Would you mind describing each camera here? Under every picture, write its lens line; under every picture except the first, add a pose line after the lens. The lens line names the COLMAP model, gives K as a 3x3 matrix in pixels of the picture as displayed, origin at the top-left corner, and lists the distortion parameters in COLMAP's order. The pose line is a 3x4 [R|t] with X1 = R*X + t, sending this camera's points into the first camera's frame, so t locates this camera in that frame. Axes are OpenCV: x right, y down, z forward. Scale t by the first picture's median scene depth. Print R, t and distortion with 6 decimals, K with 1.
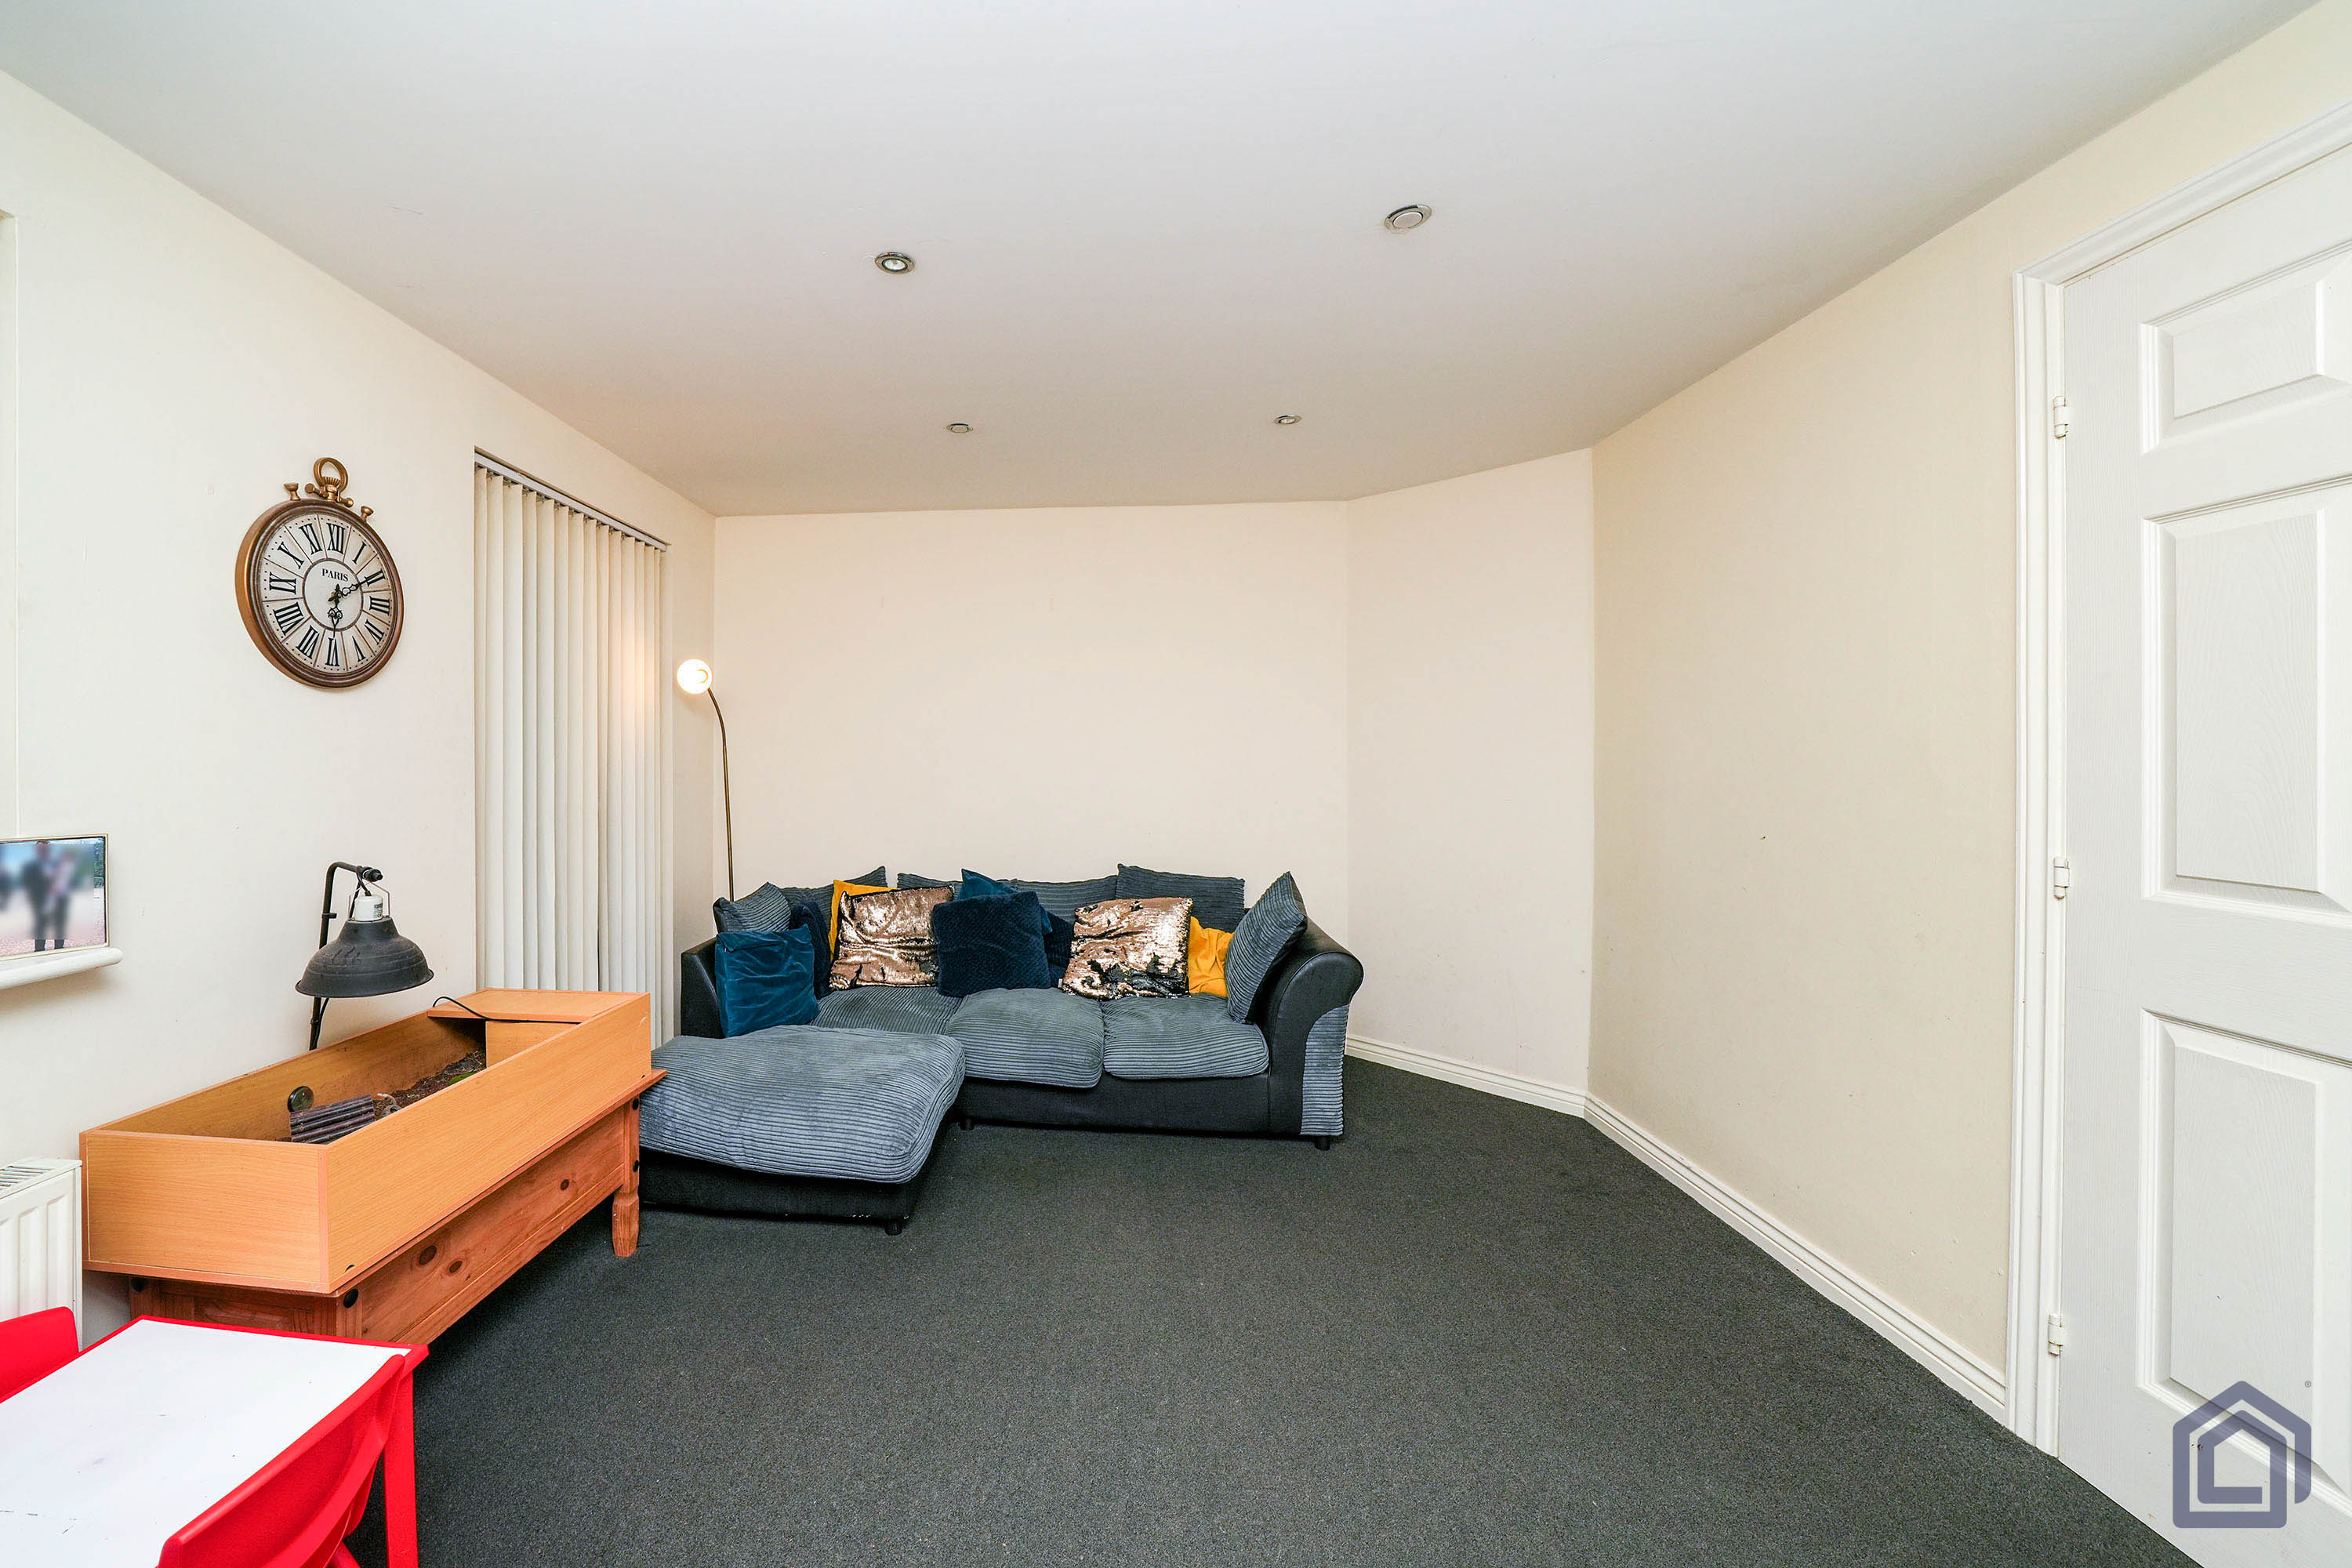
lens RADIAL K [[832.1, 0, 1046.0], [0, 832.1, 756.7], [0, 0, 1]] dist [-0.009961, 0.000834]
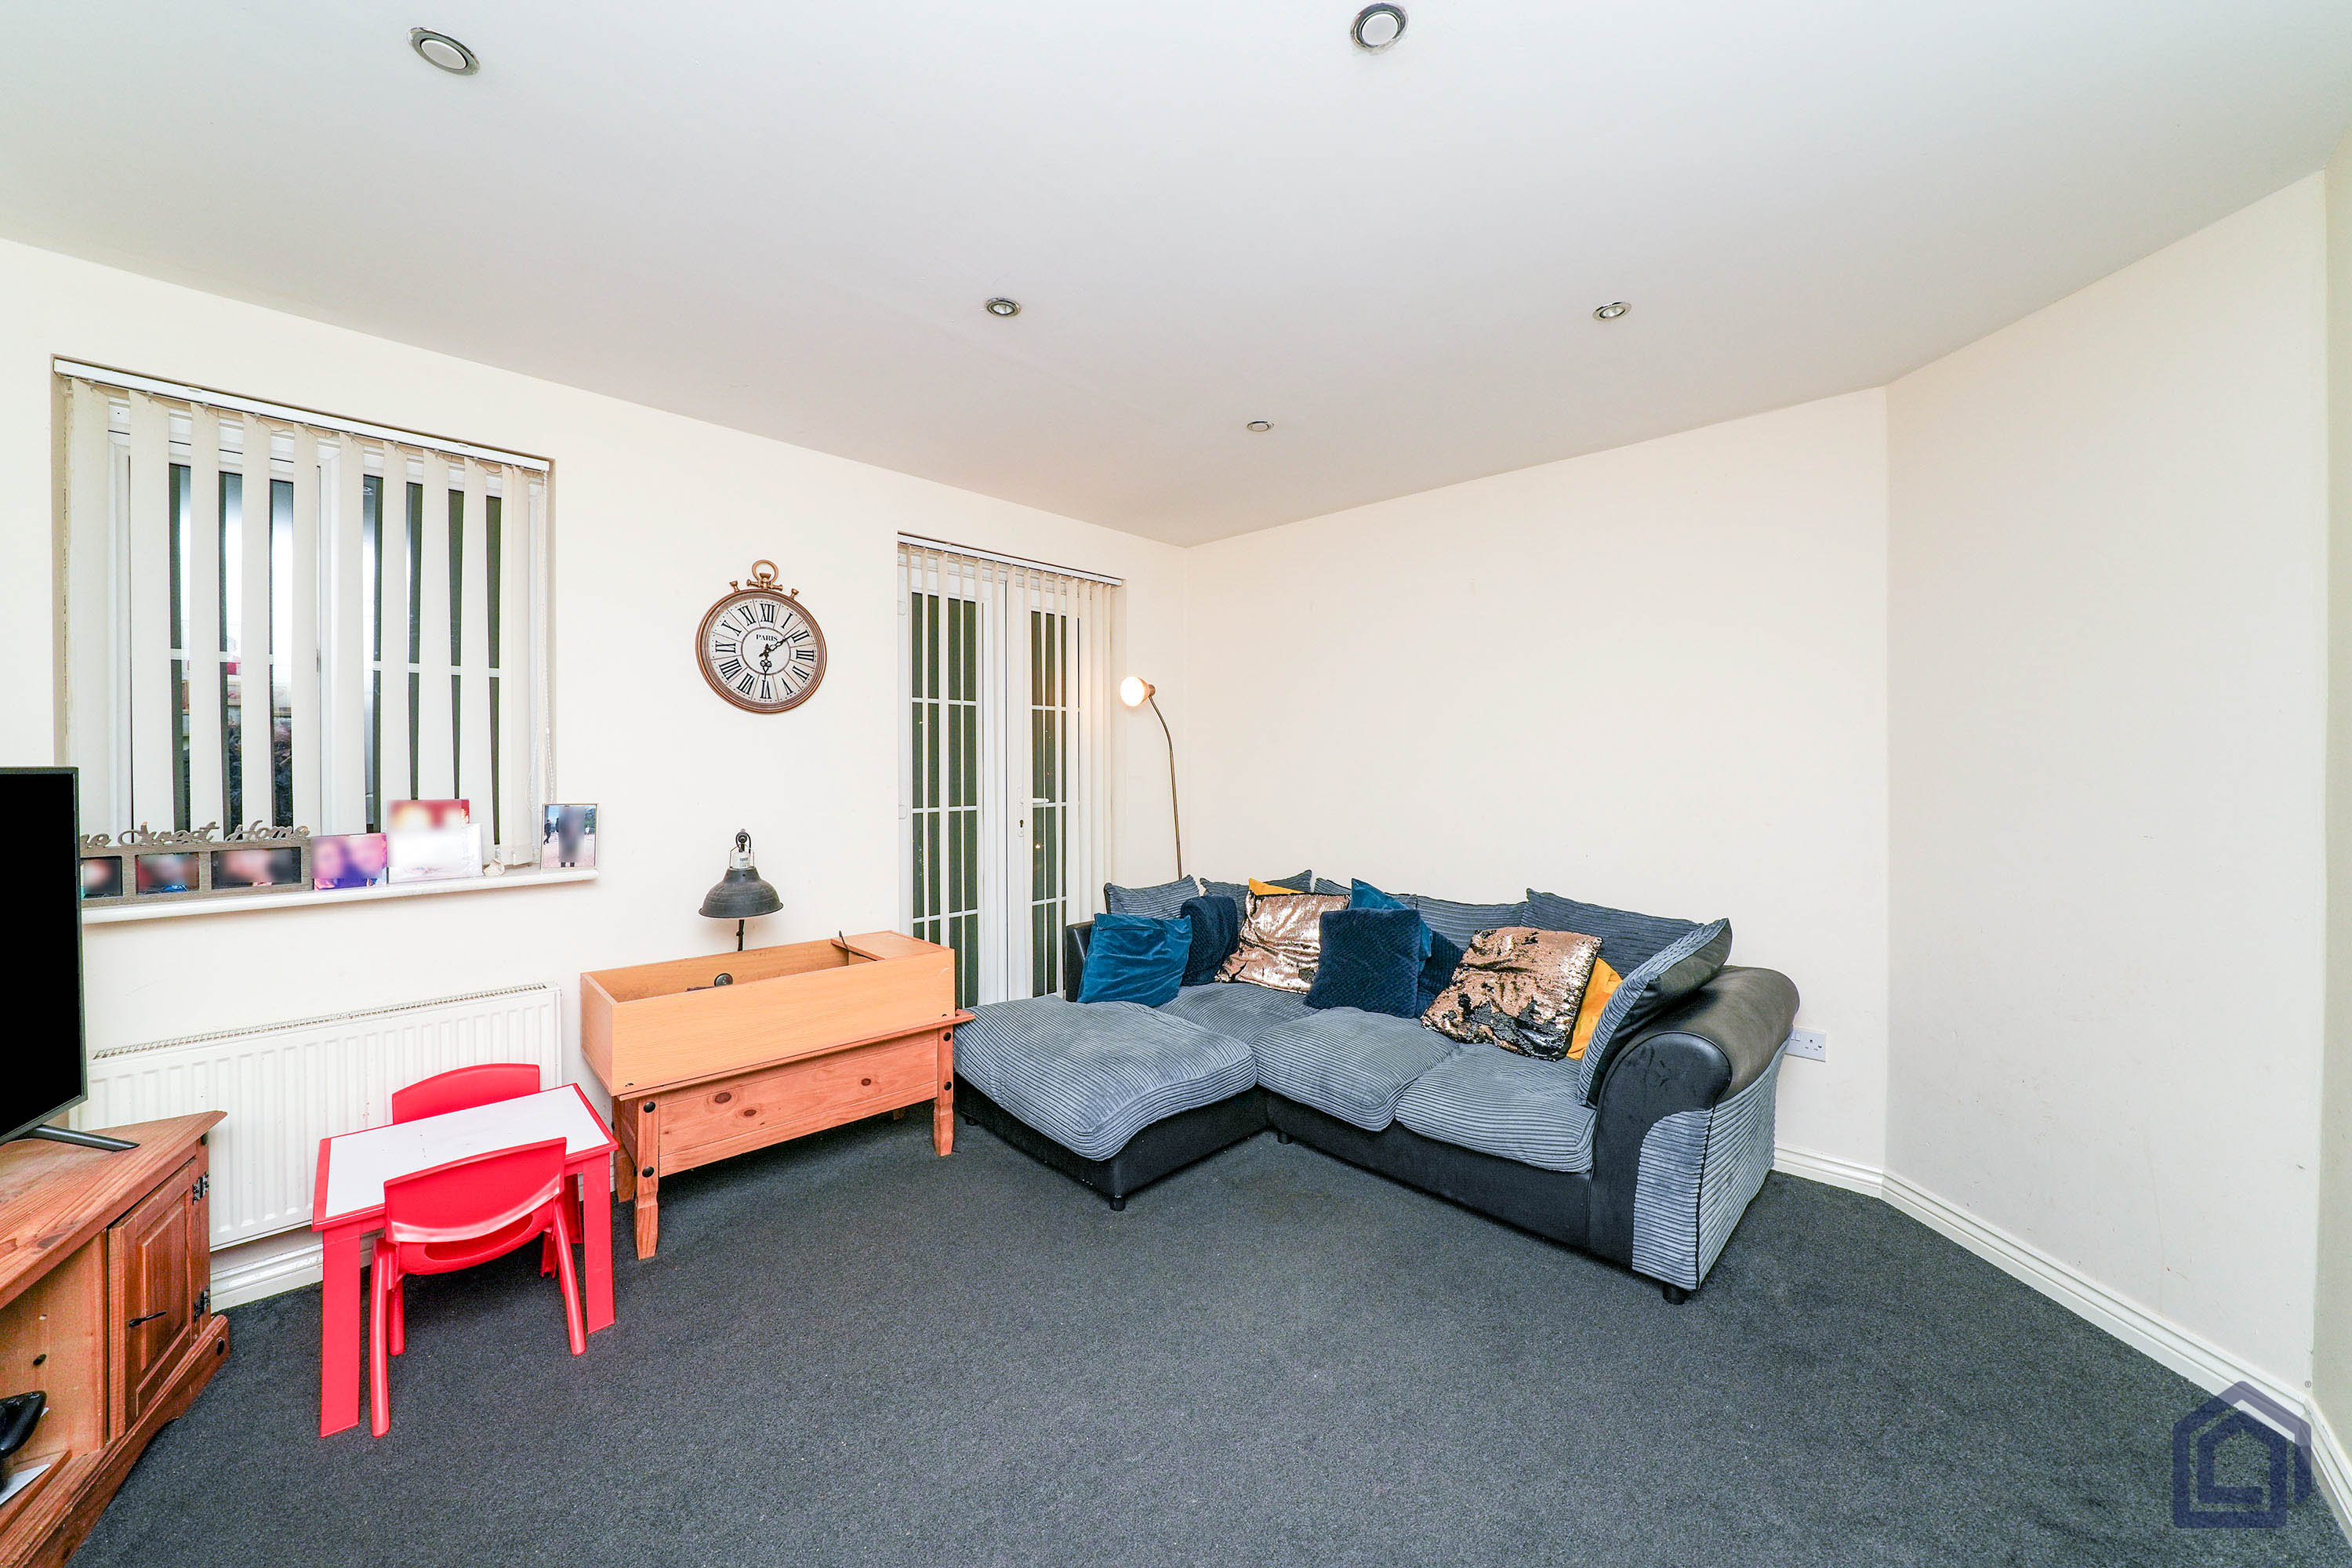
lens RADIAL K [[832.1, 0, 1245.5], [0, 832.1, 764.4], [0, 0, 1]] dist [-0.009961, 0.000834]
pose [[0.802010, 0.002896, -0.597304, 0.486610], [-0.001447, 0.999995, 0.002905, 0.002621], [0.597309, -0.001465, 0.802009, 0.207988]]
